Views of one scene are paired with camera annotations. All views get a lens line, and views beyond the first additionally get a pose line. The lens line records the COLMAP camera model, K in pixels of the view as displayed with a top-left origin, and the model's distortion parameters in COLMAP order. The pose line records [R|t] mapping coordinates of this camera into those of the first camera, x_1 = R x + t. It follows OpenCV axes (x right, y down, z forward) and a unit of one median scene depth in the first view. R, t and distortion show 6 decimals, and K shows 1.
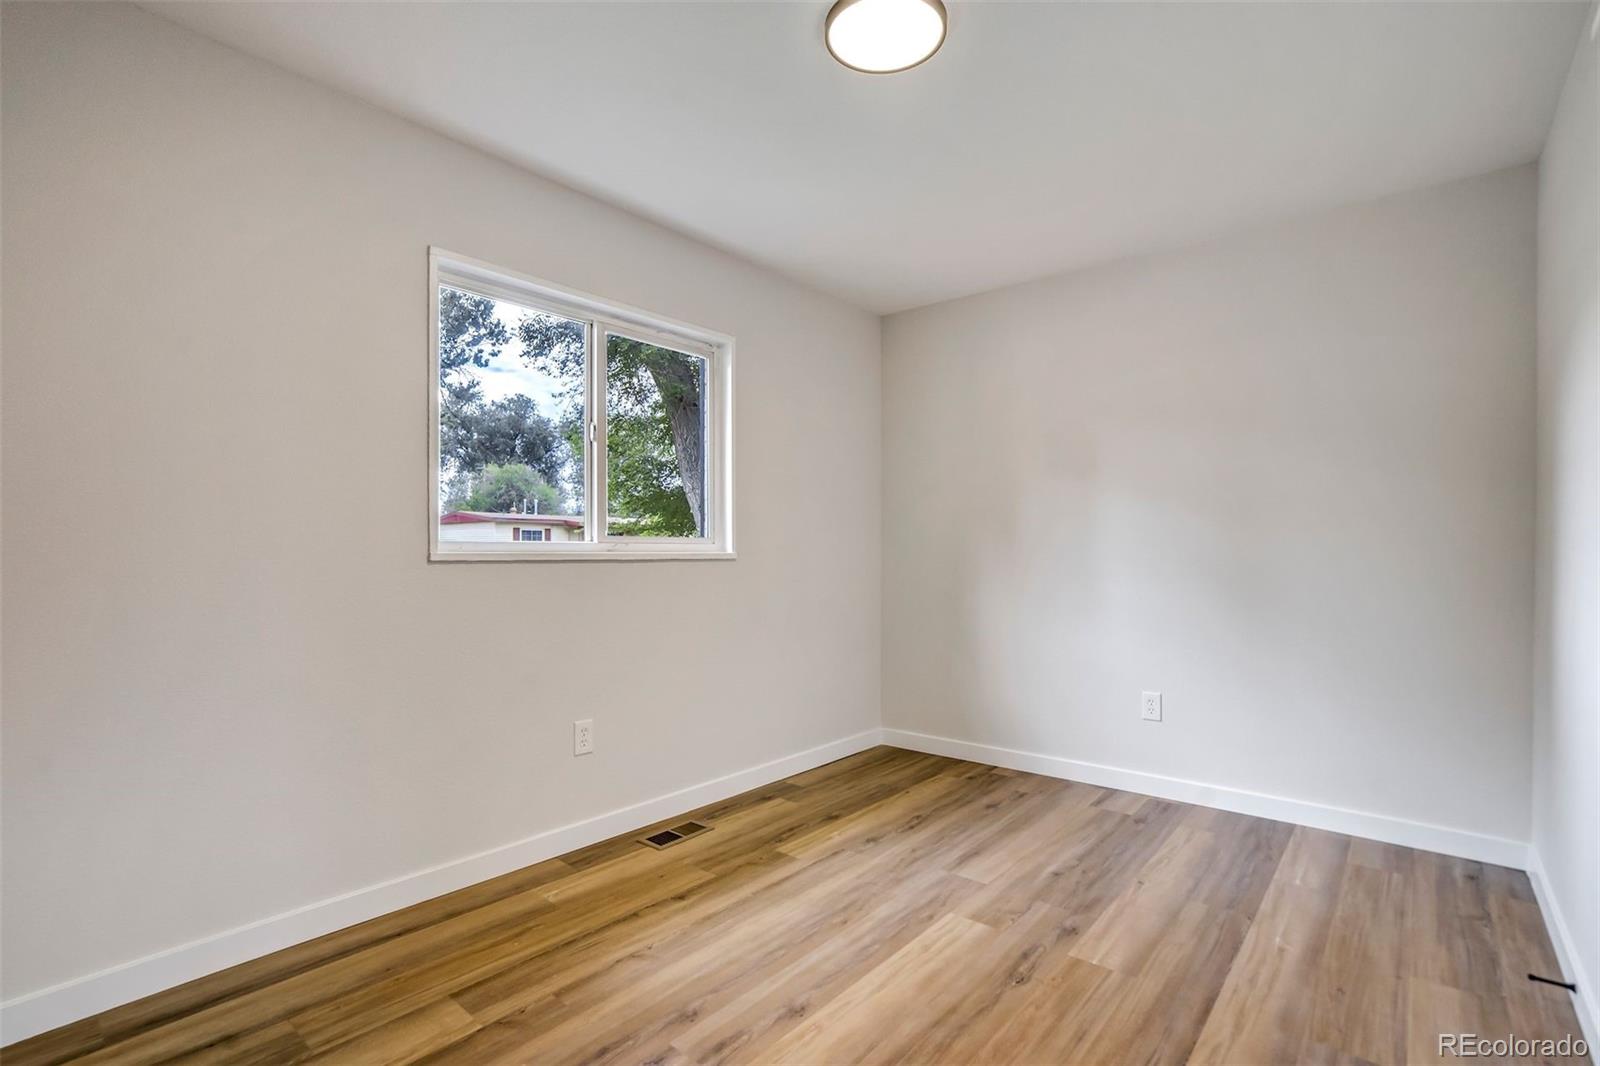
lens RADIAL K [[750.0, 0, 789.2], [0, 750.0, 531.8], [0, 0, 1]] dist [-0.037294, 0.021126]
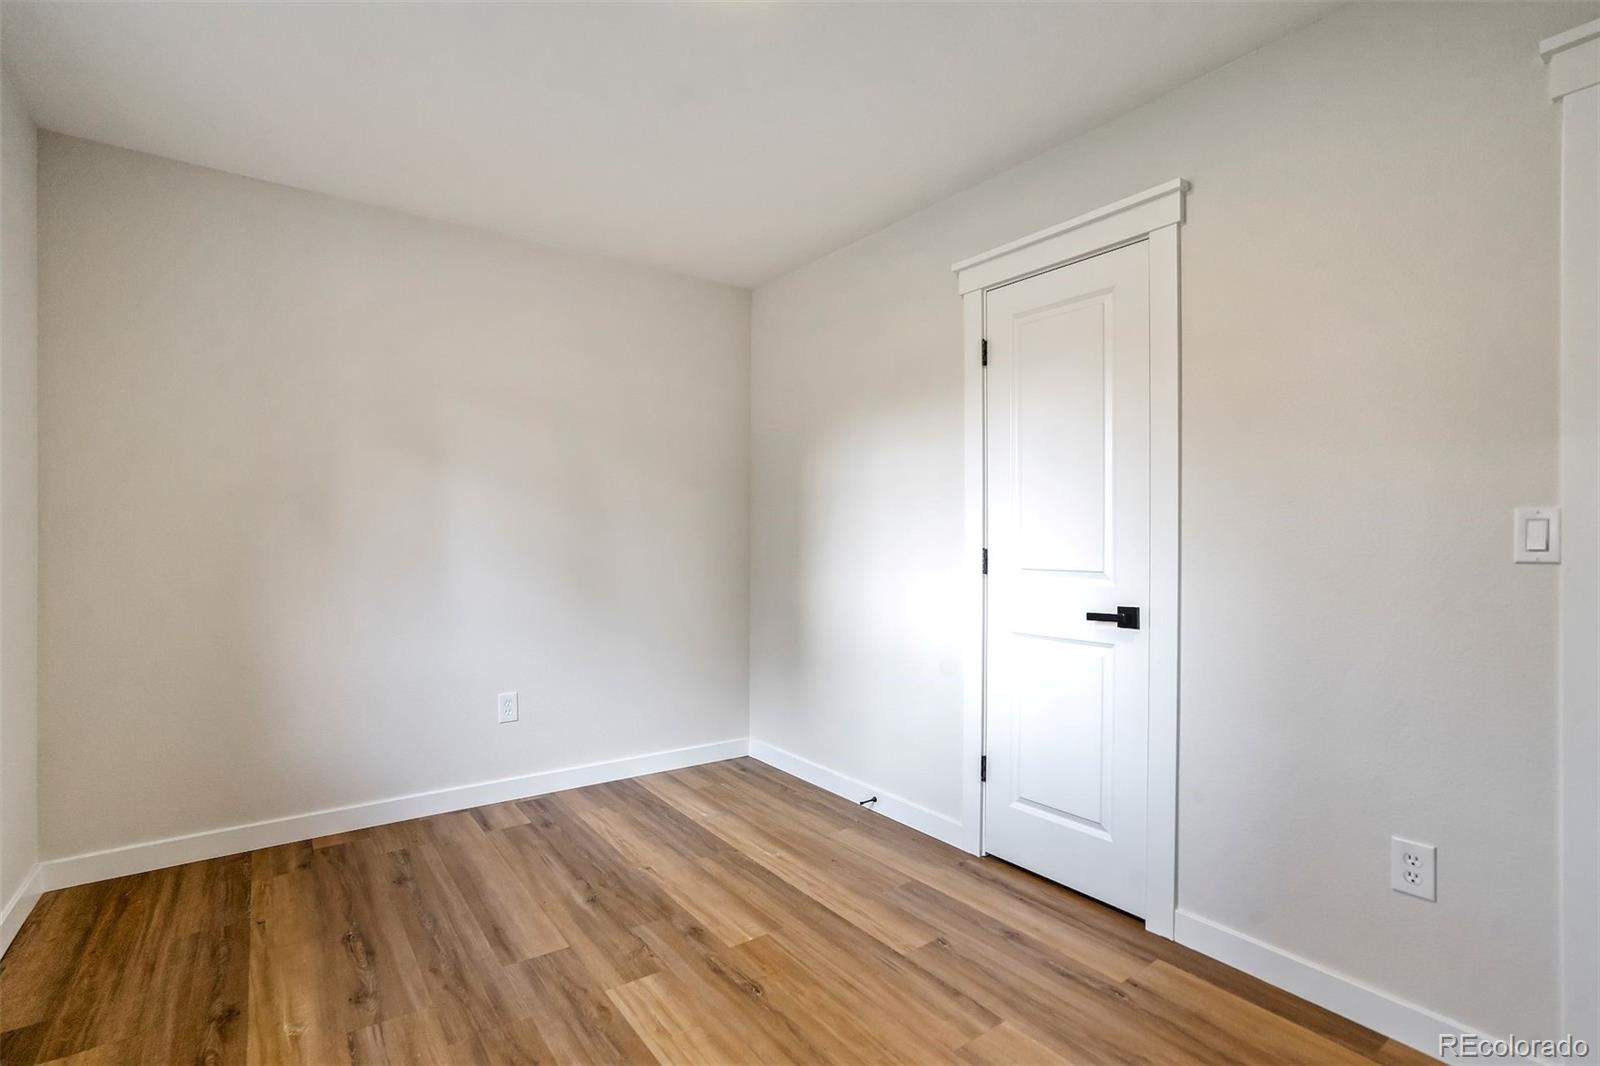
lens RADIAL K [[746.3, 0, 797.3], [0, 746.3, 541.0], [0, 0, 1]] dist [-0.040991, 0.021830]
pose [[0.229440, -0.000958, 0.973322, -0.485215], [-0.027813, 0.999585, 0.007540, 0.000654], [-0.972925, -0.028801, 0.229318, 0.566874]]
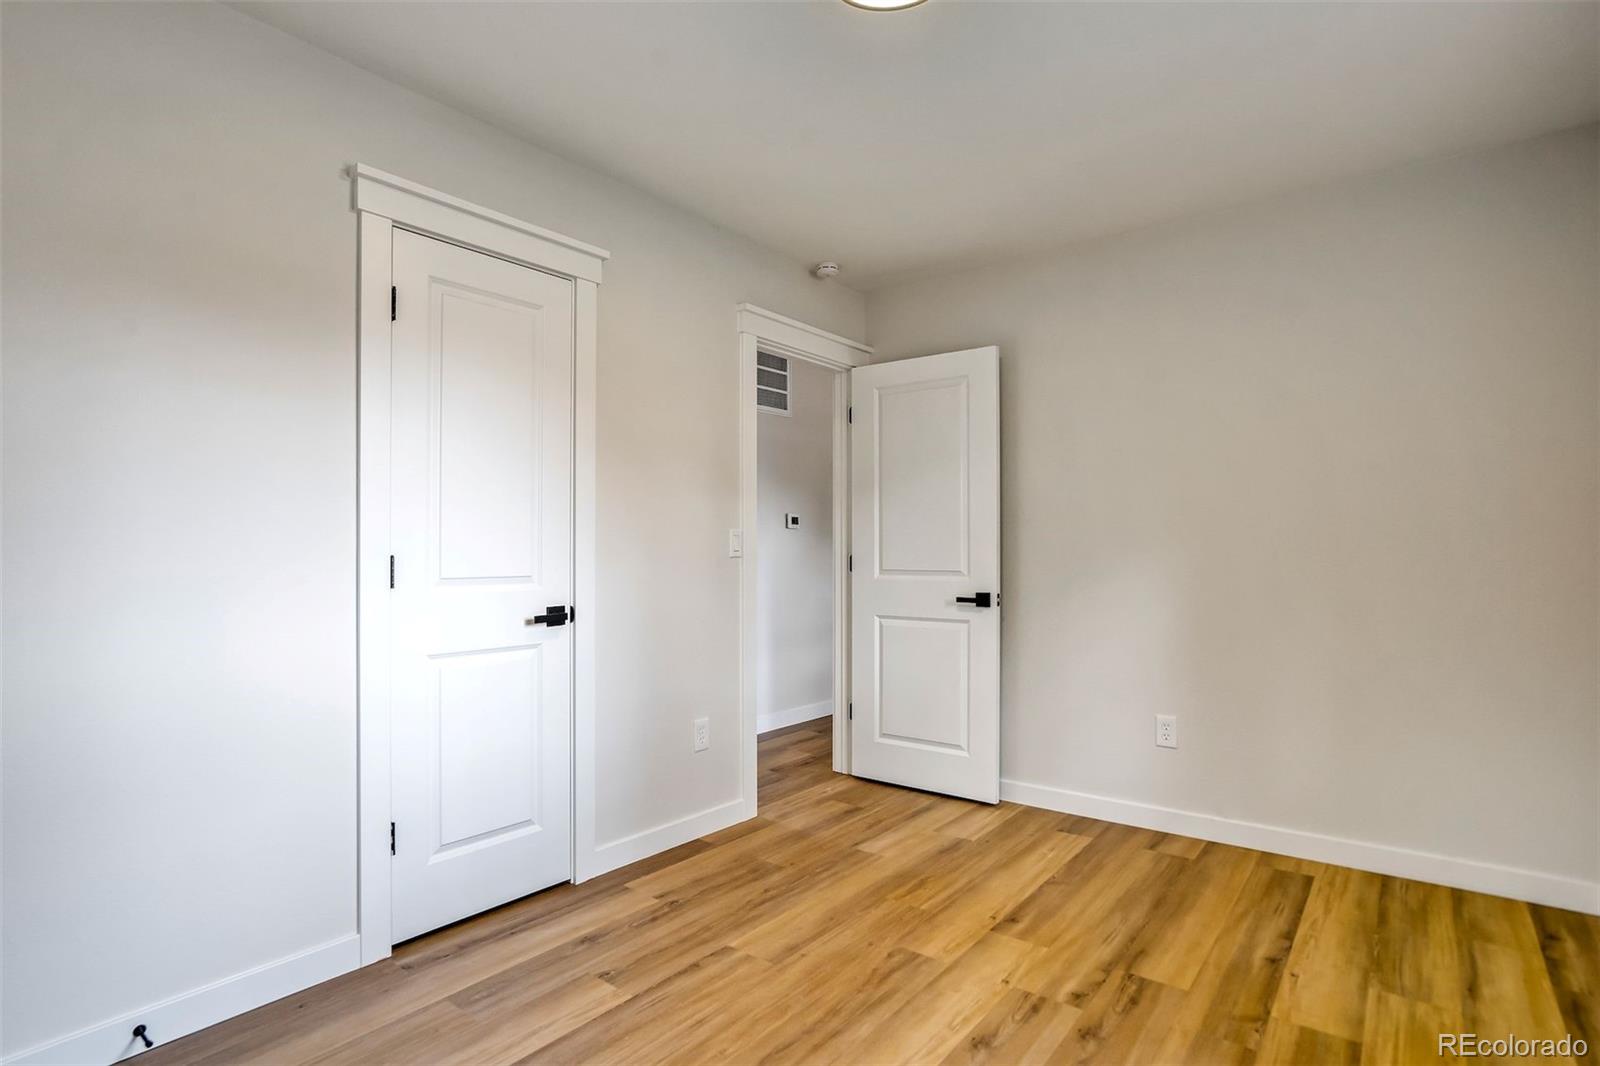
lens RADIAL K [[746.3, 0, 797.3], [0, 746.3, 541.0], [0, 0, 1]] dist [-0.040991, 0.021830]
pose [[-0.999102, -0.006236, -0.041914, 0.204996], [-0.003792, 0.998301, -0.058139, 0.045171], [0.042206, -0.057928, -0.997428, 1.401340]]
